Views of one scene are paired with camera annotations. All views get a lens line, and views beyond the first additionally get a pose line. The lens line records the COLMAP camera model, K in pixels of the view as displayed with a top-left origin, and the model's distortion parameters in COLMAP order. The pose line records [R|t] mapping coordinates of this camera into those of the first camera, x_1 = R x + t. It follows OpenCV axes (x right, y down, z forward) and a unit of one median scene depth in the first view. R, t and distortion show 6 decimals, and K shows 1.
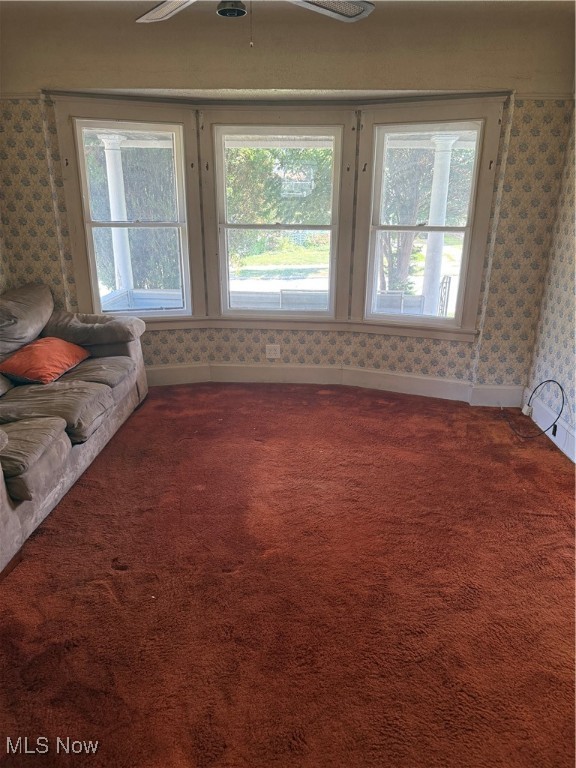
lens RADIAL K [[543.8, 0, 291.6], [0, 543.8, 389.2], [0, 0, 1]] dist [0.058070, -0.076922]
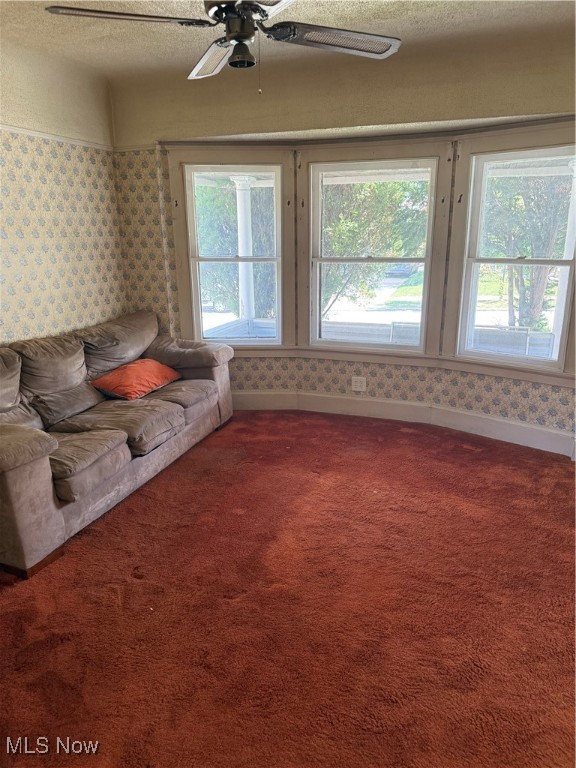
lens RADIAL K [[543.8, 0, 285.1], [0, 543.8, 389.8], [0, 0, 1]] dist [0.058070, -0.076922]
pose [[0.953850, 0.068176, -0.292443, 0.152122], [-0.083117, 0.995778, -0.038958, -0.011446], [0.288553, 0.061467, 0.955489, 0.022883]]
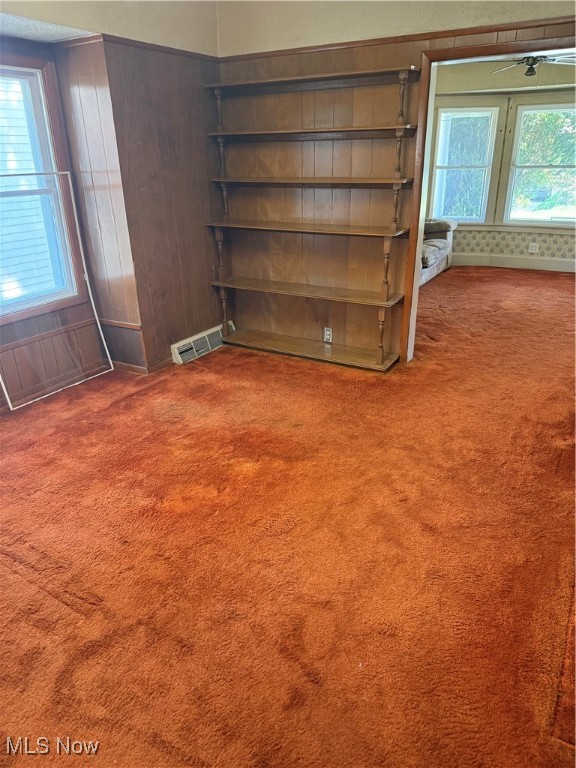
lens RADIAL K [[543.8, 0, 286.9], [0, 543.8, 382.9], [0, 0, 1]] dist [0.058070, -0.076922]
pose [[0.880890, 0.161380, -0.444960, 0.127443], [-0.135685, 0.986724, 0.089254, 0.323394], [0.453457, -0.018248, 0.891092, -0.892995]]
